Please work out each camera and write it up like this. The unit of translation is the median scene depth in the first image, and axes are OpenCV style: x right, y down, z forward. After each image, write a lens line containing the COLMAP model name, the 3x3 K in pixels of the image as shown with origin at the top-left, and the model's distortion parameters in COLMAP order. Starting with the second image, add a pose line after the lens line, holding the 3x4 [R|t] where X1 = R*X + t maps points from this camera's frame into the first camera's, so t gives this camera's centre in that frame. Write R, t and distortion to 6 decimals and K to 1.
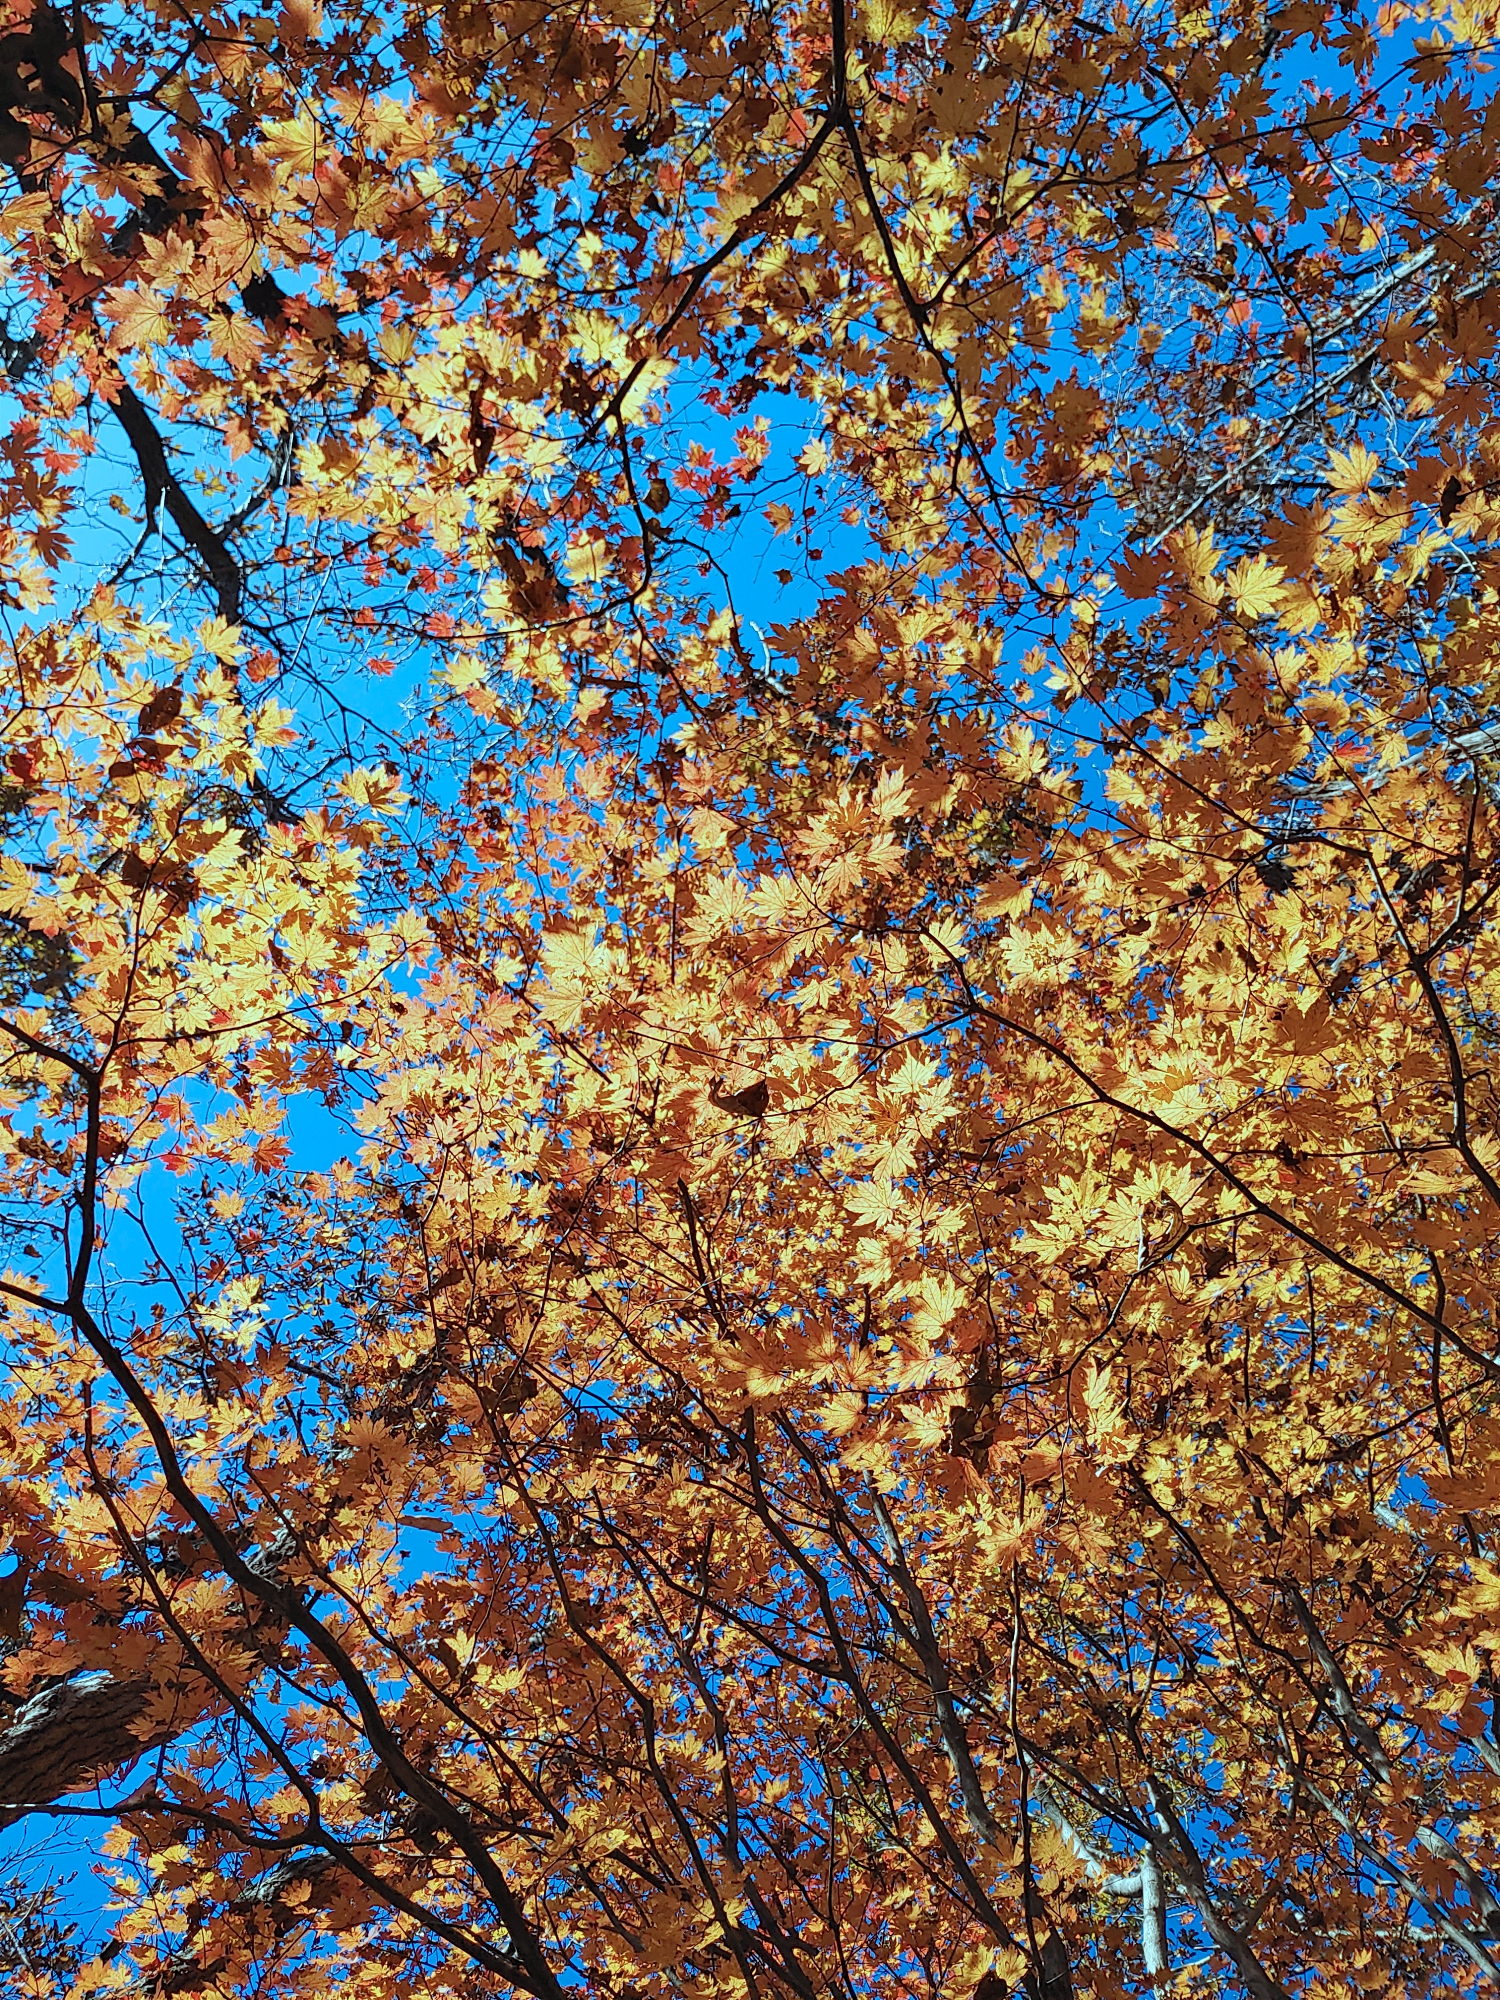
lens RADIAL K [[1497.6, 0, 750.0], [0, 1497.6, 1000.0], [0, 0, 1]] dist [0.004710, -0.001493]
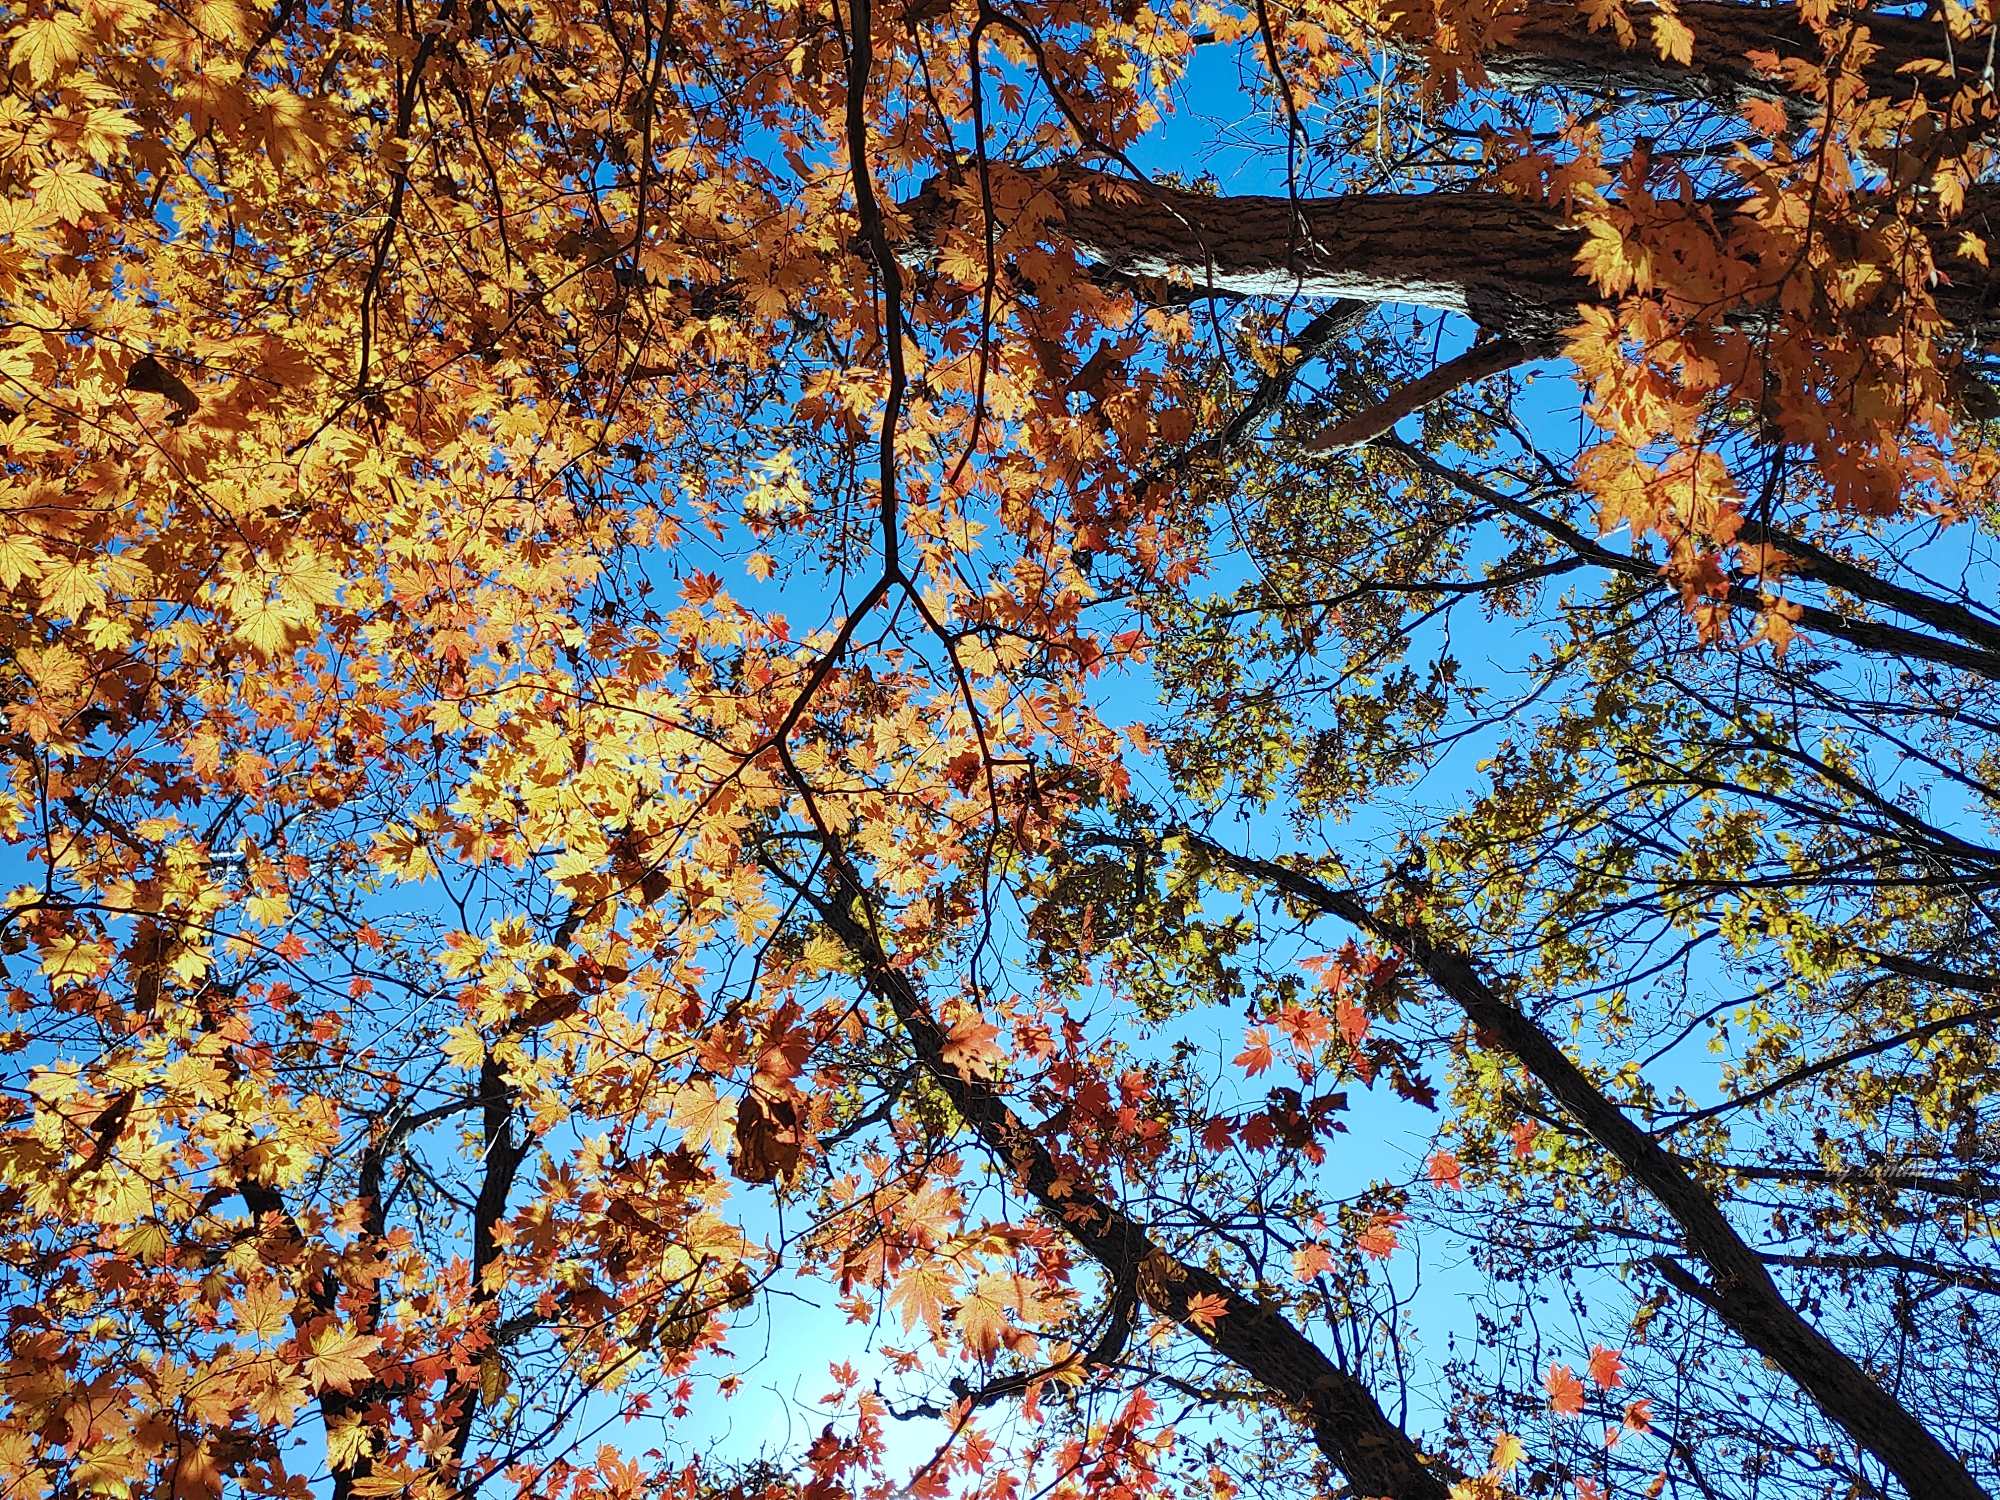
lens RADIAL K [[1497.6, 0, 997.8], [0, 1497.6, 717.8], [0, 0, 1]] dist [0.004710, -0.001493]
pose [[-0.753453, -0.477024, -0.452501, -0.056921], [0.512428, -0.857246, 0.050467, 0.086469], [-0.411978, -0.193849, 0.890335, -0.019049]]
